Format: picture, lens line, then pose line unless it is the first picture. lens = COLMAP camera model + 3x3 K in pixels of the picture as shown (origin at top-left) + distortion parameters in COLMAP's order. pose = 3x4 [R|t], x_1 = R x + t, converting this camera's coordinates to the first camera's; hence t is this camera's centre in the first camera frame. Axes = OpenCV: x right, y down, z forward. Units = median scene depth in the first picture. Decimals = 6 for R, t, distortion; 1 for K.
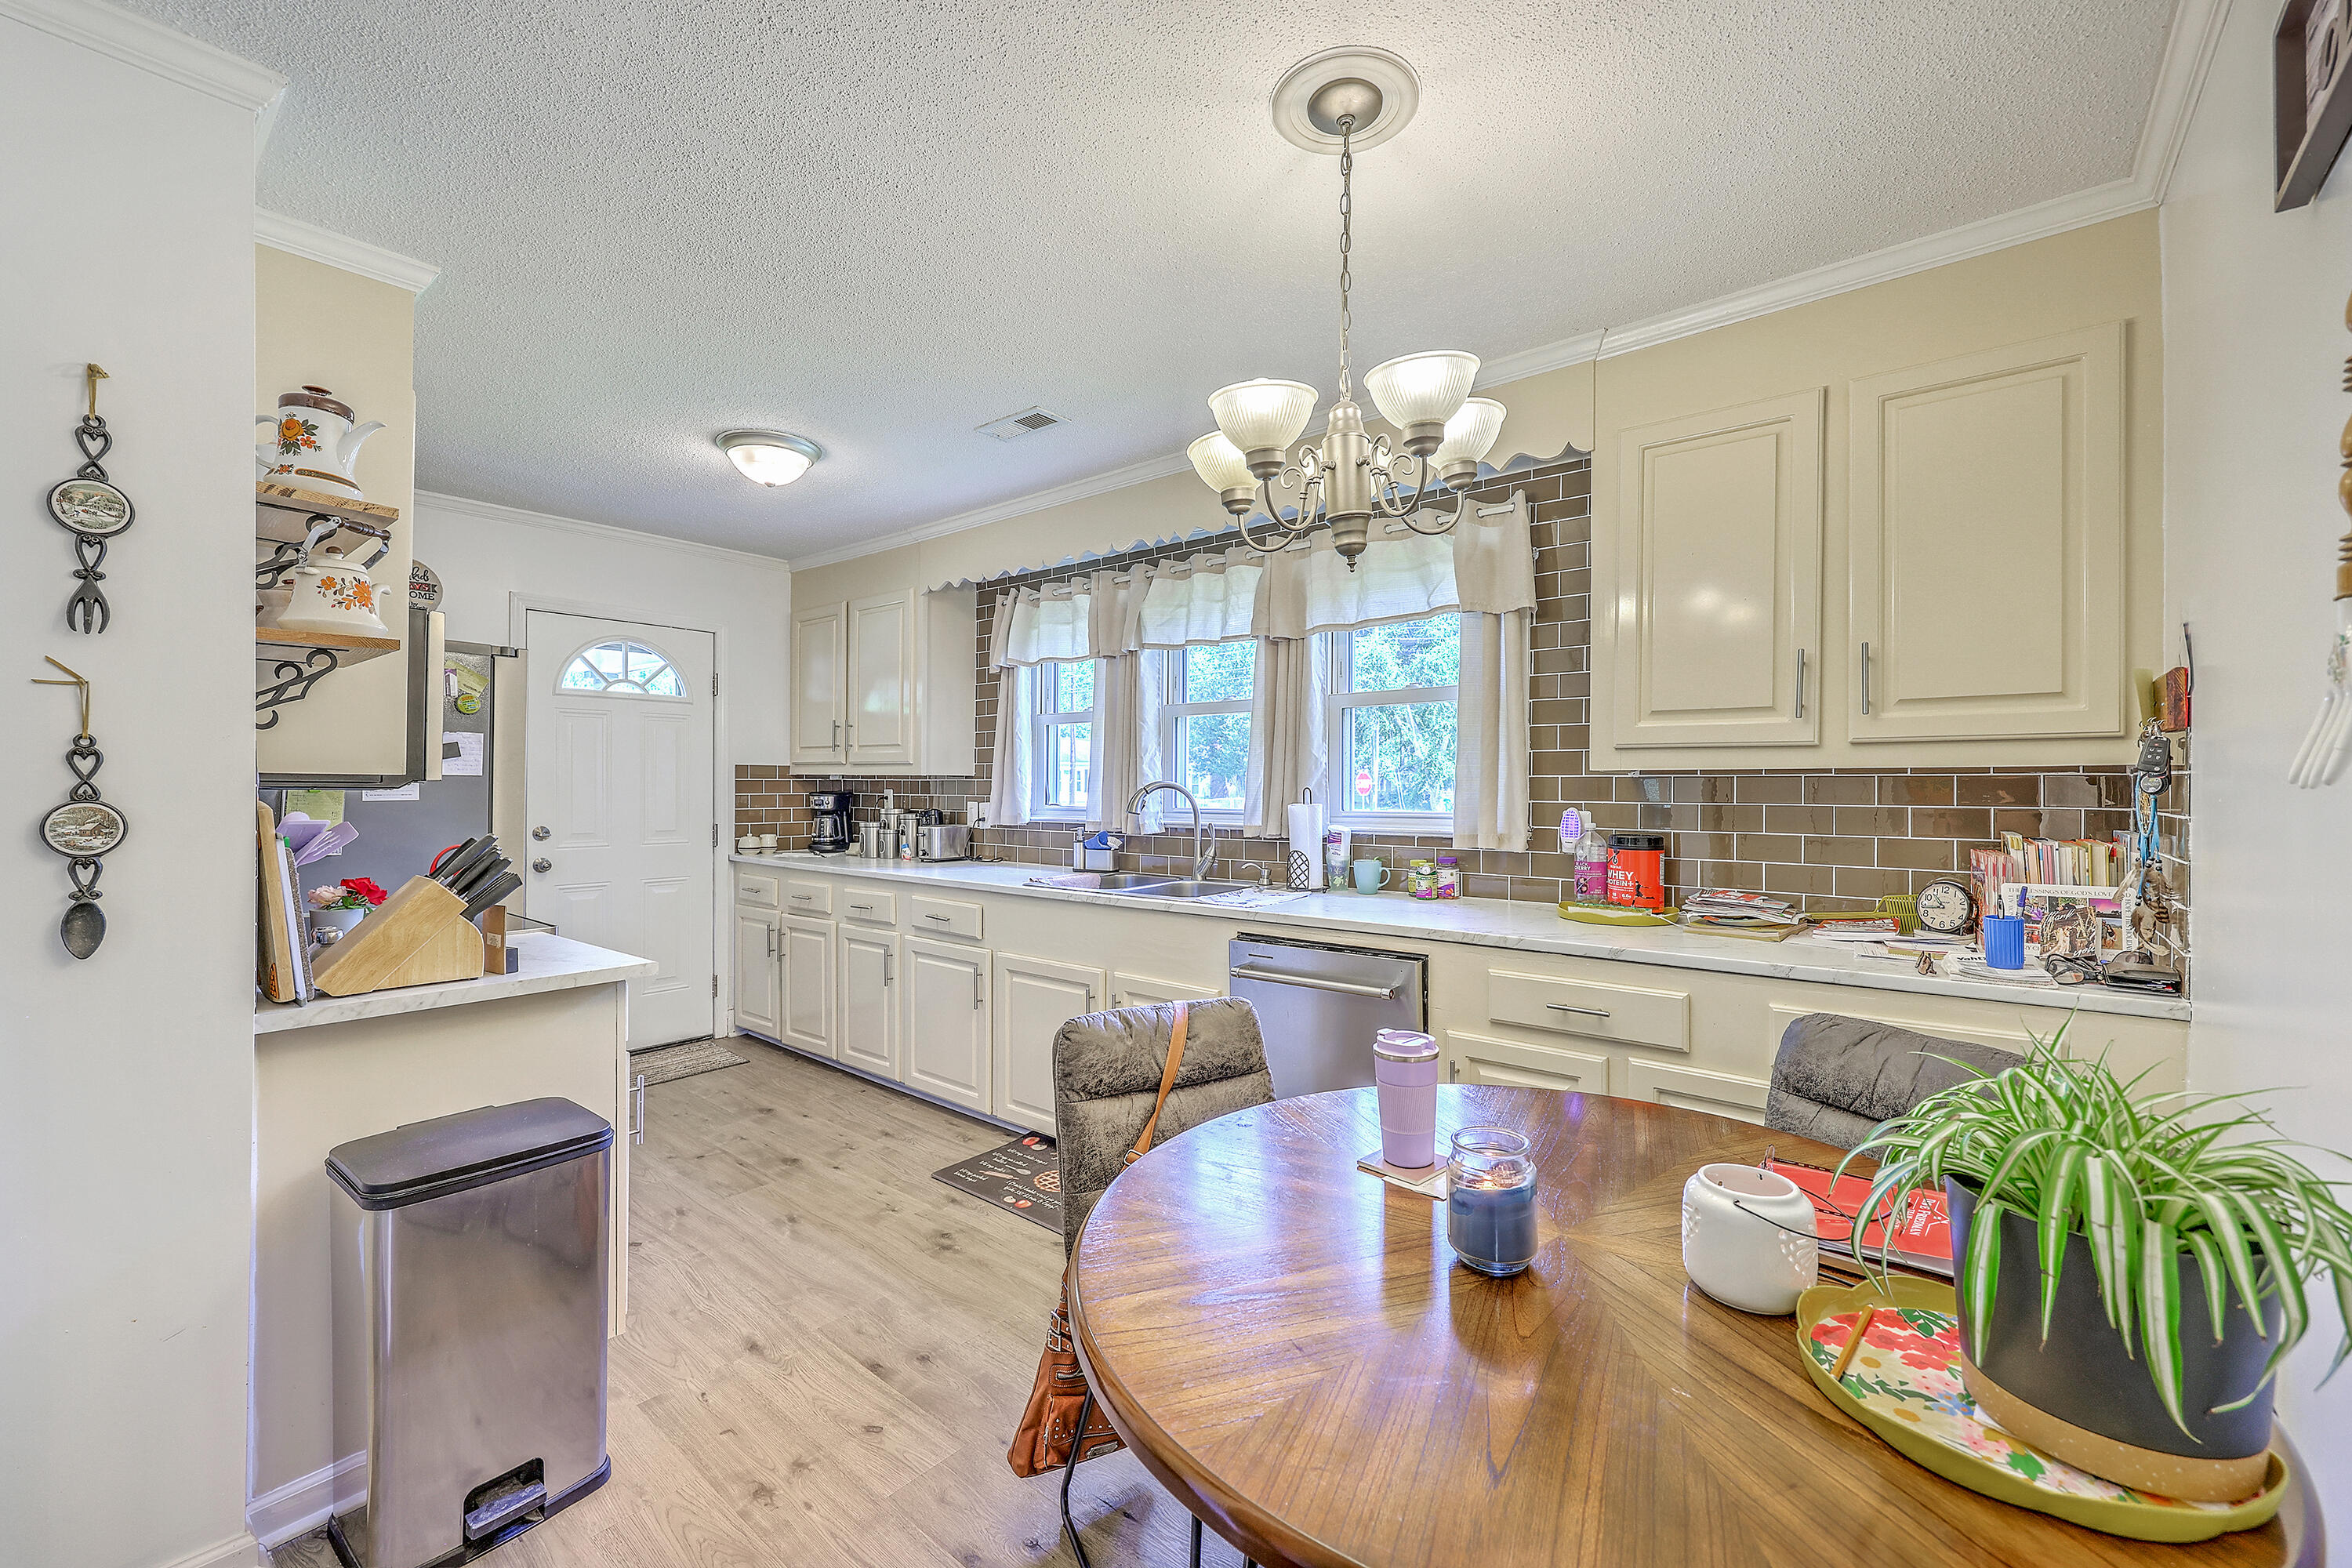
lens RADIAL K [[952.3, 0, 1191.1], [0, 952.3, 779.5], [0, 0, 1]] dist [0.001430, 0.000426]
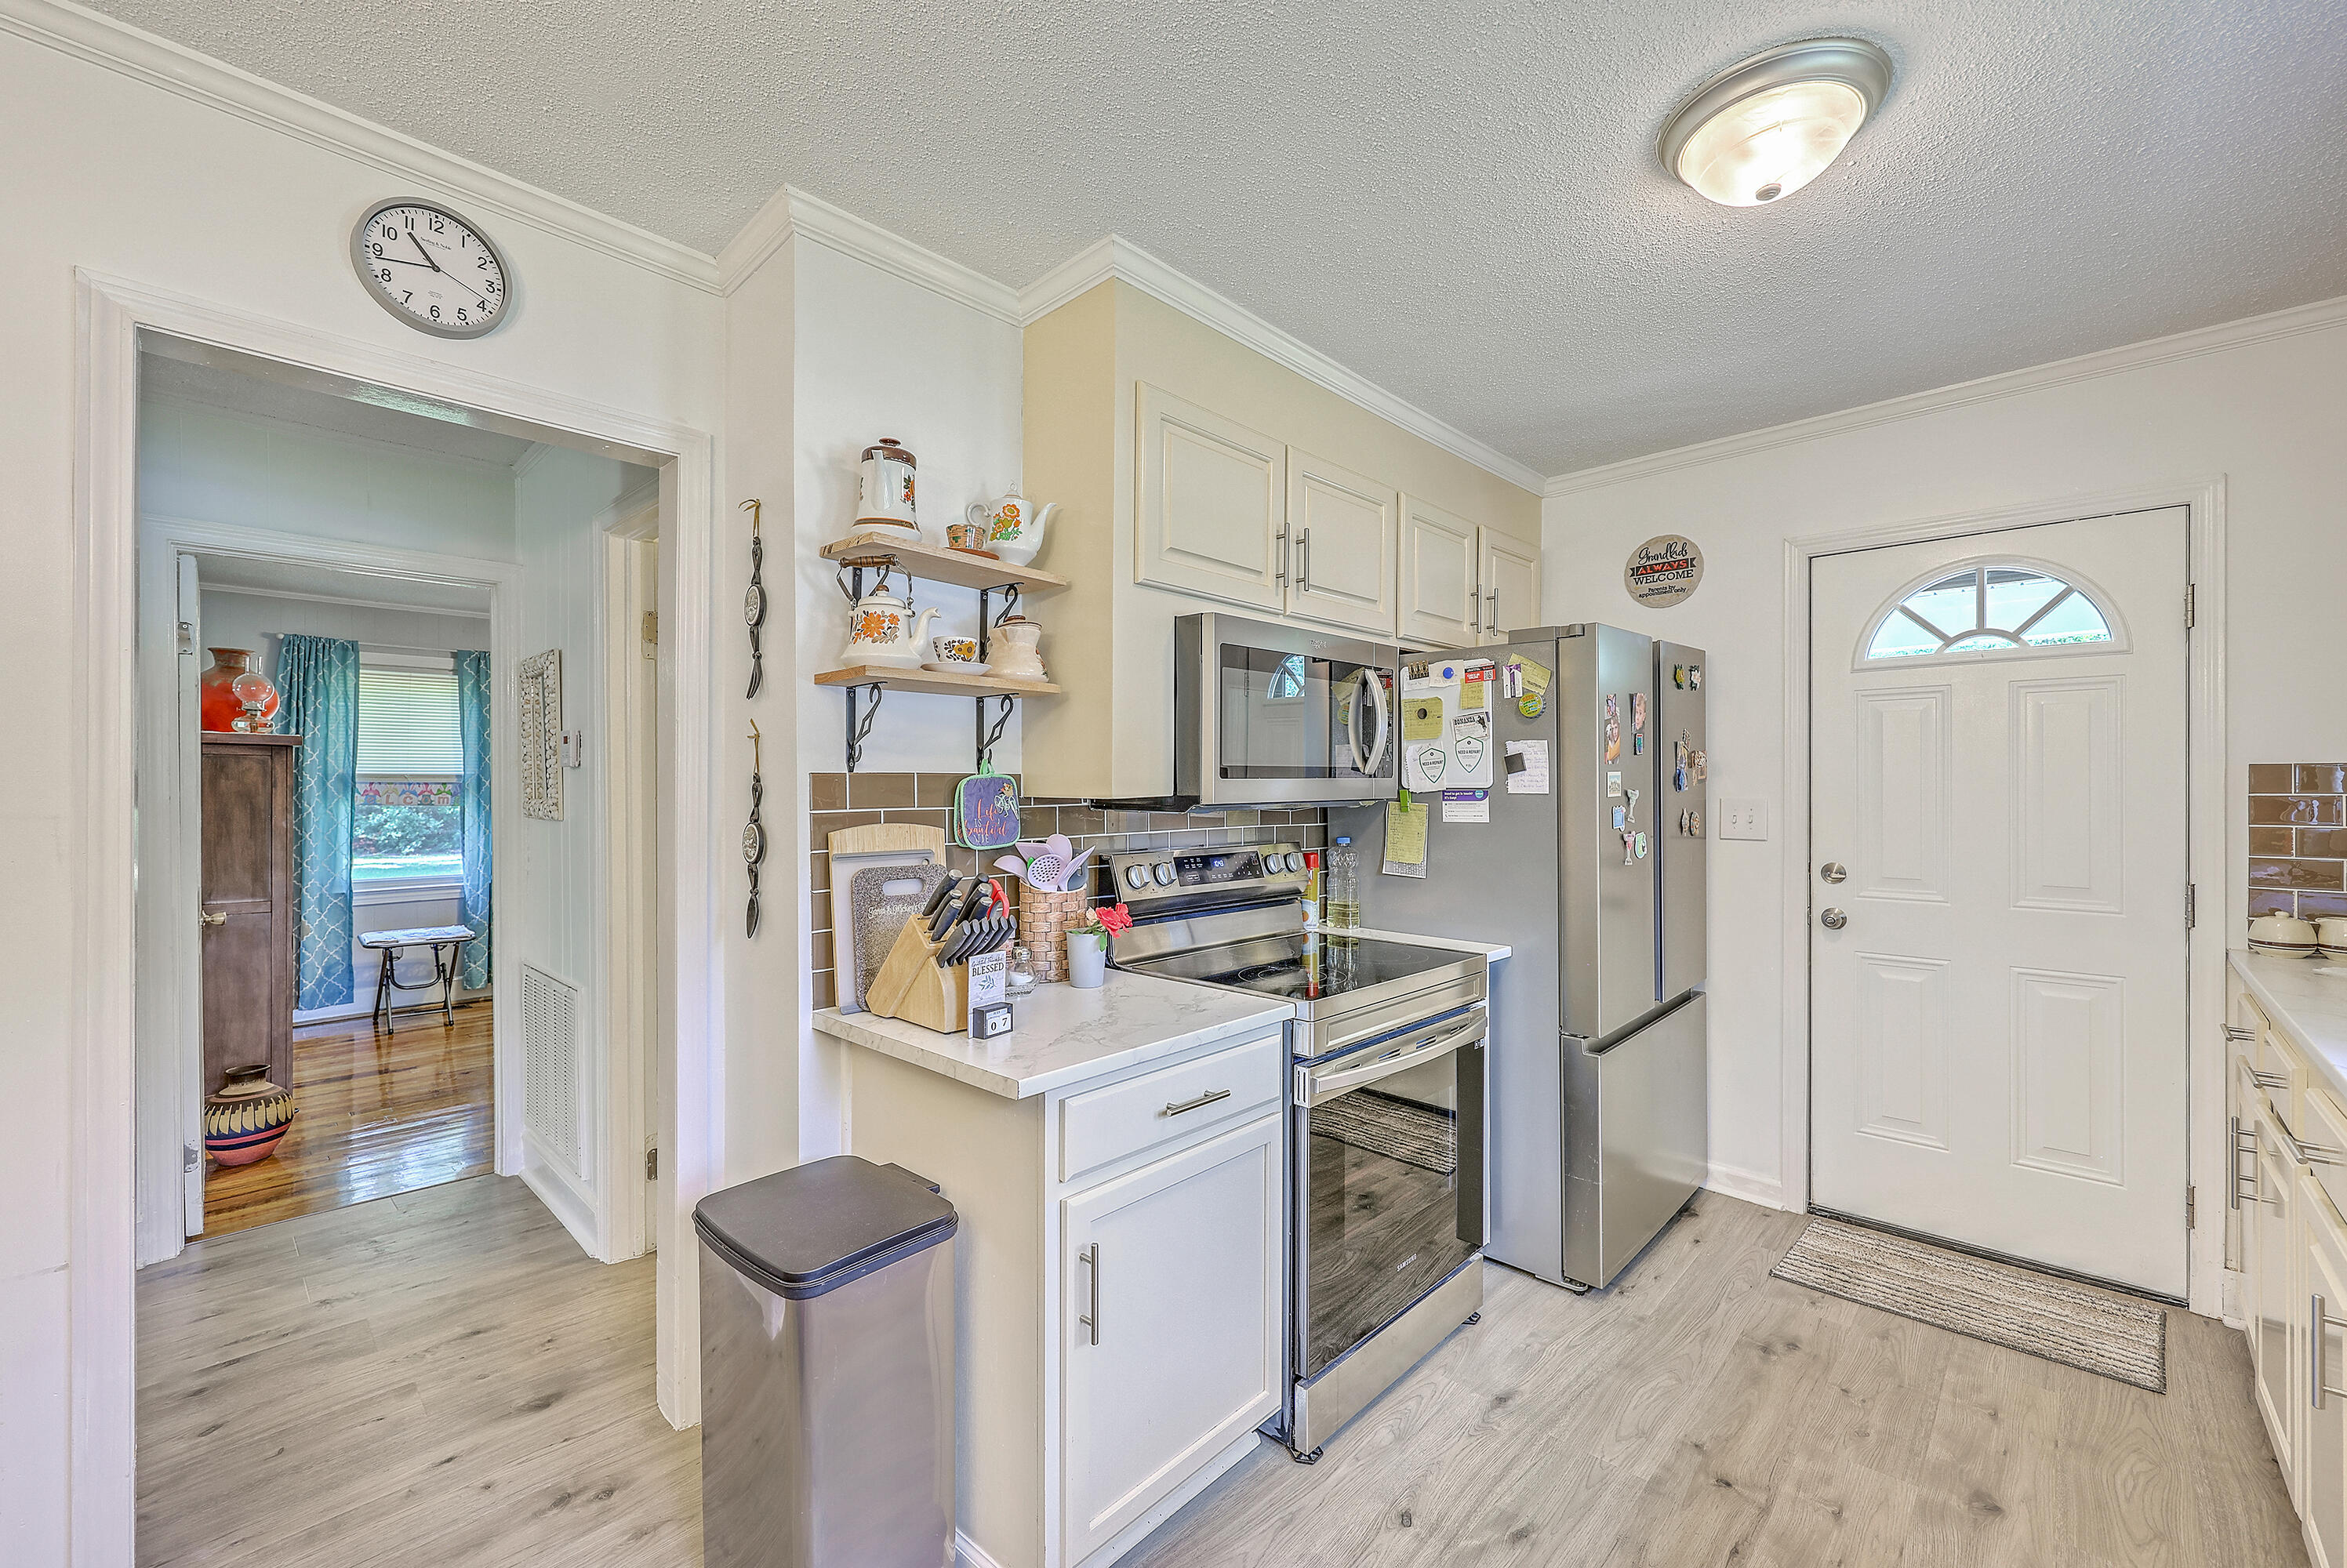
lens RADIAL K [[950.1, 0, 1188.5], [0, 950.1, 779.5], [0, 0, 1]] dist [0.001430, 0.000426]
pose [[-0.076545, -0.013446, -0.996975, 0.049266], [0.005318, 0.999889, -0.013893, -0.004545], [0.997052, -0.006365, -0.076465, 0.564258]]
